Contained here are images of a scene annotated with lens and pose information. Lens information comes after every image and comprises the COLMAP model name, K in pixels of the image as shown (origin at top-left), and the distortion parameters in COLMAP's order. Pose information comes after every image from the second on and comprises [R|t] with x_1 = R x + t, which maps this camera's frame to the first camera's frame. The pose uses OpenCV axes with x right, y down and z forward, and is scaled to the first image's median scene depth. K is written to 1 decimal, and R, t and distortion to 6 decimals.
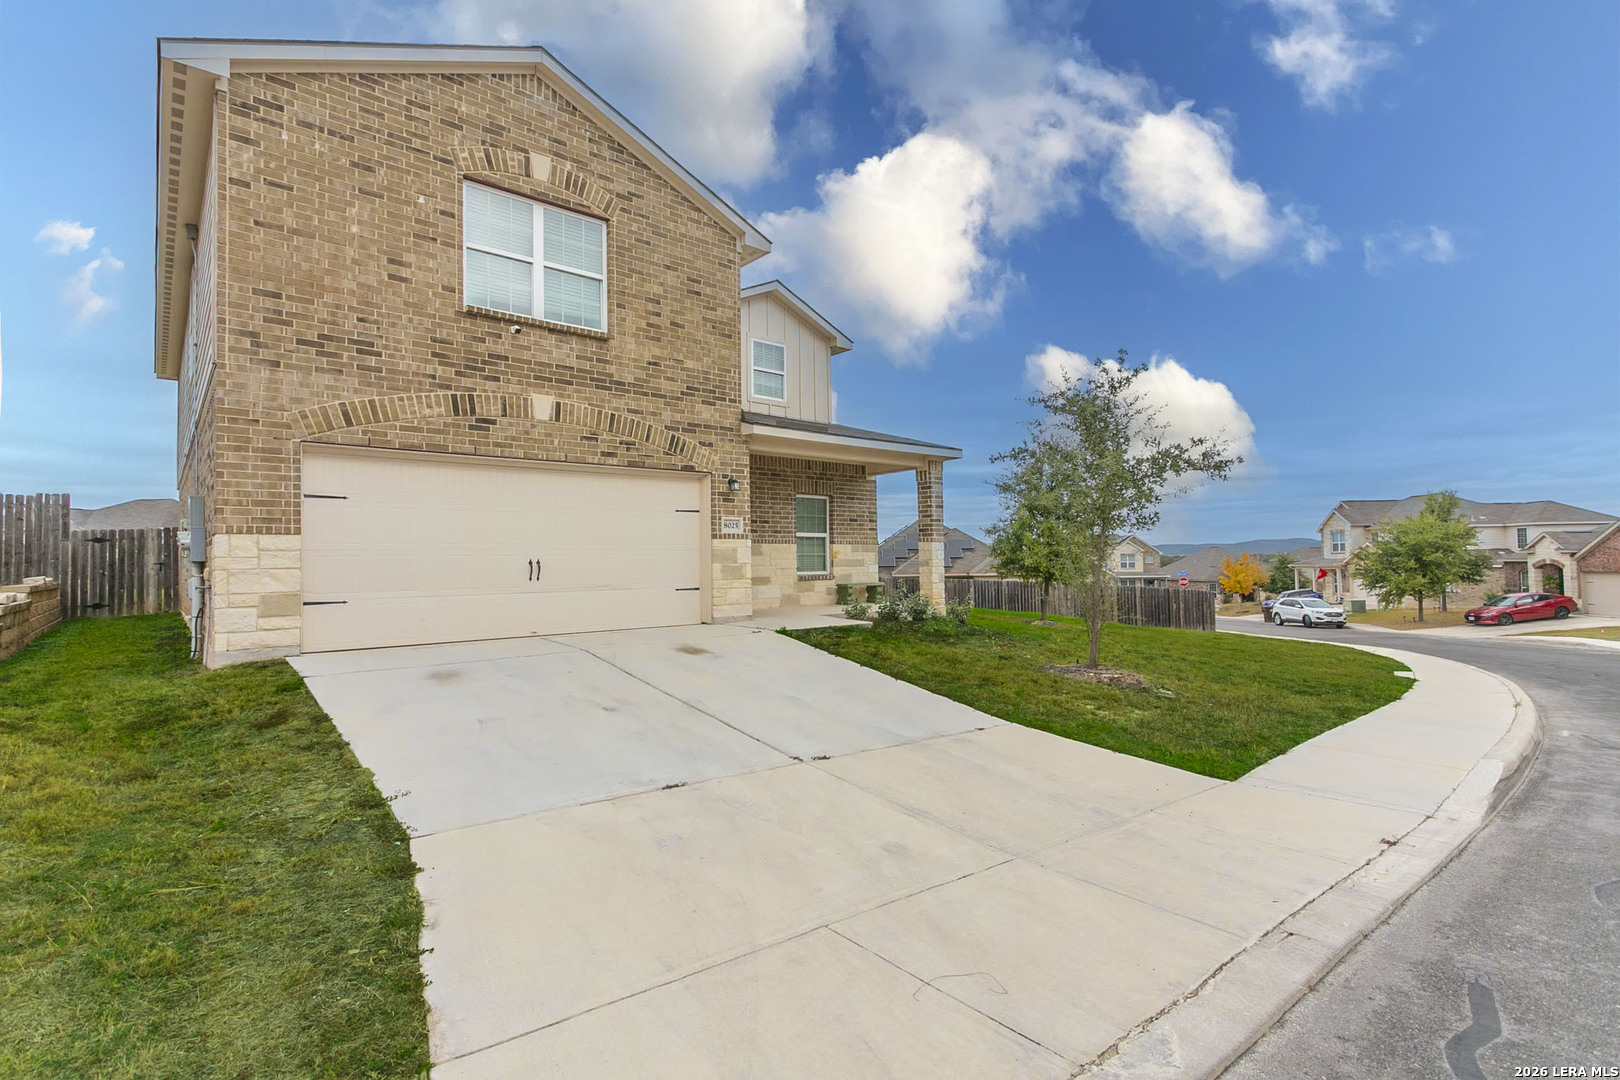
lens RADIAL K [[781.8, 0, 802.9], [0, 781.8, 535.0], [0, 0, 1]] dist [-0.001059, -0.000249]
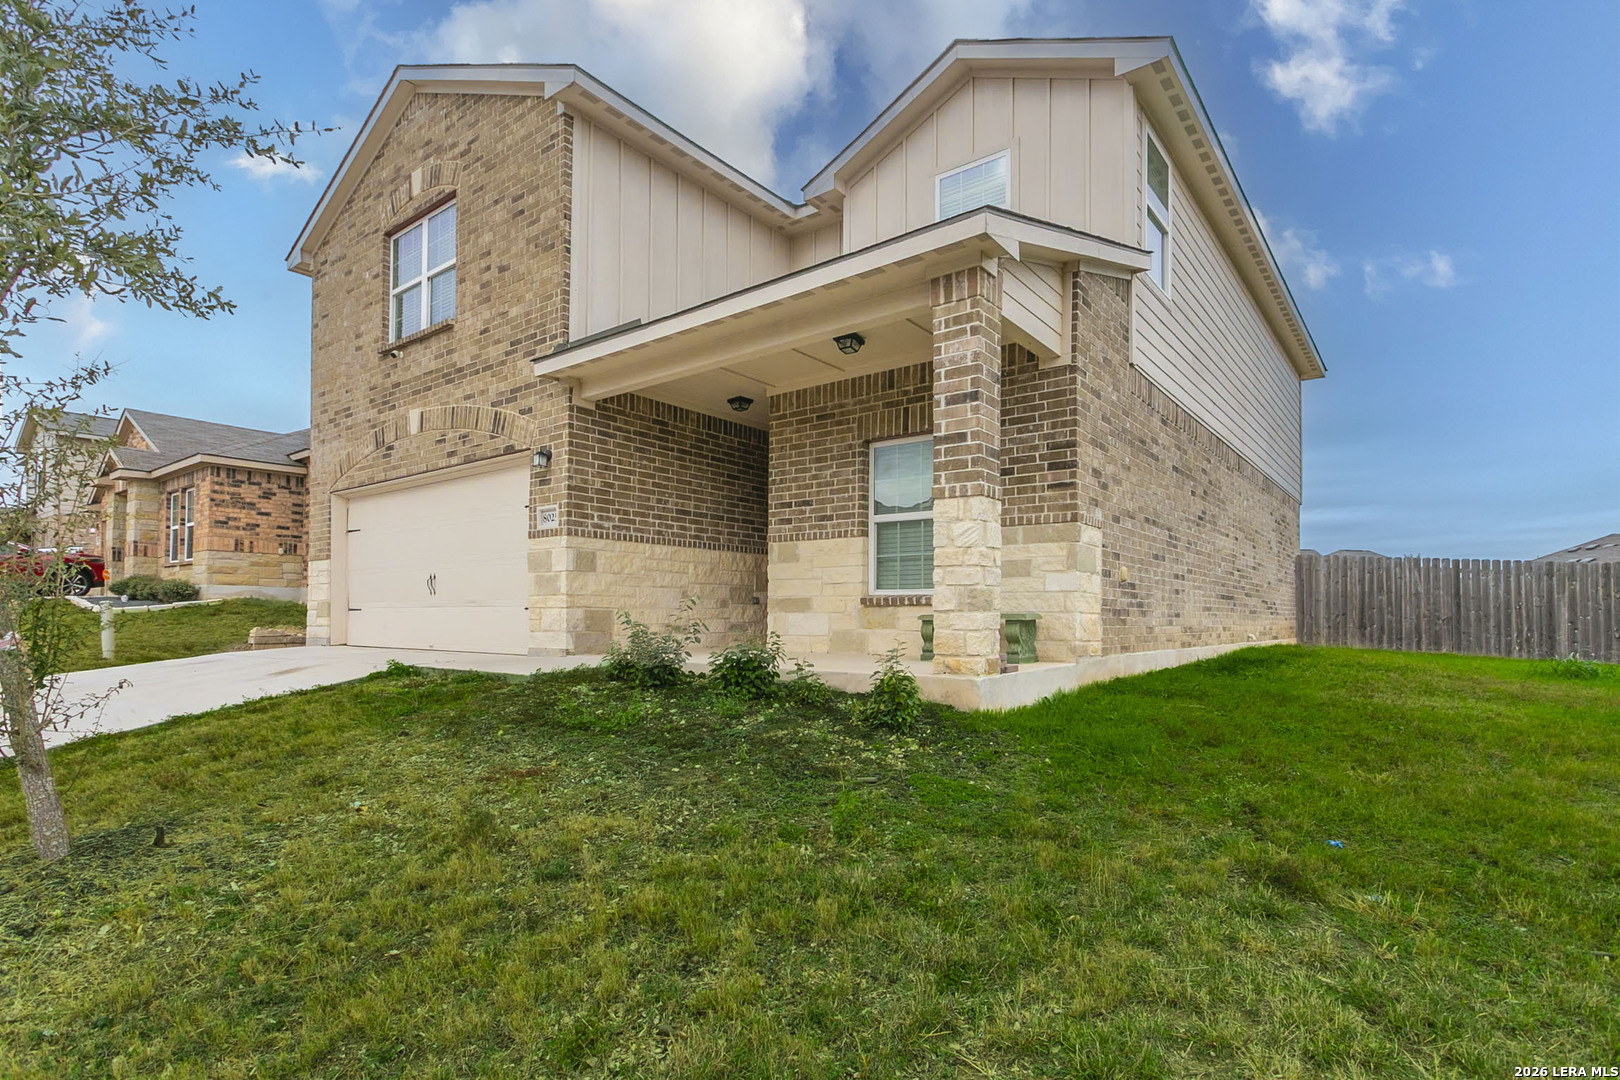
lens RADIAL K [[781.8, 0, 835.9], [0, 781.8, 596.7], [0, 0, 1]] dist [-0.001059, -0.000249]
pose [[0.223134, -0.010133, -0.974735, 0.765366], [0.027749, 0.999607, -0.004039, 0.080728], [0.974393, -0.026147, 0.223327, 1.302891]]
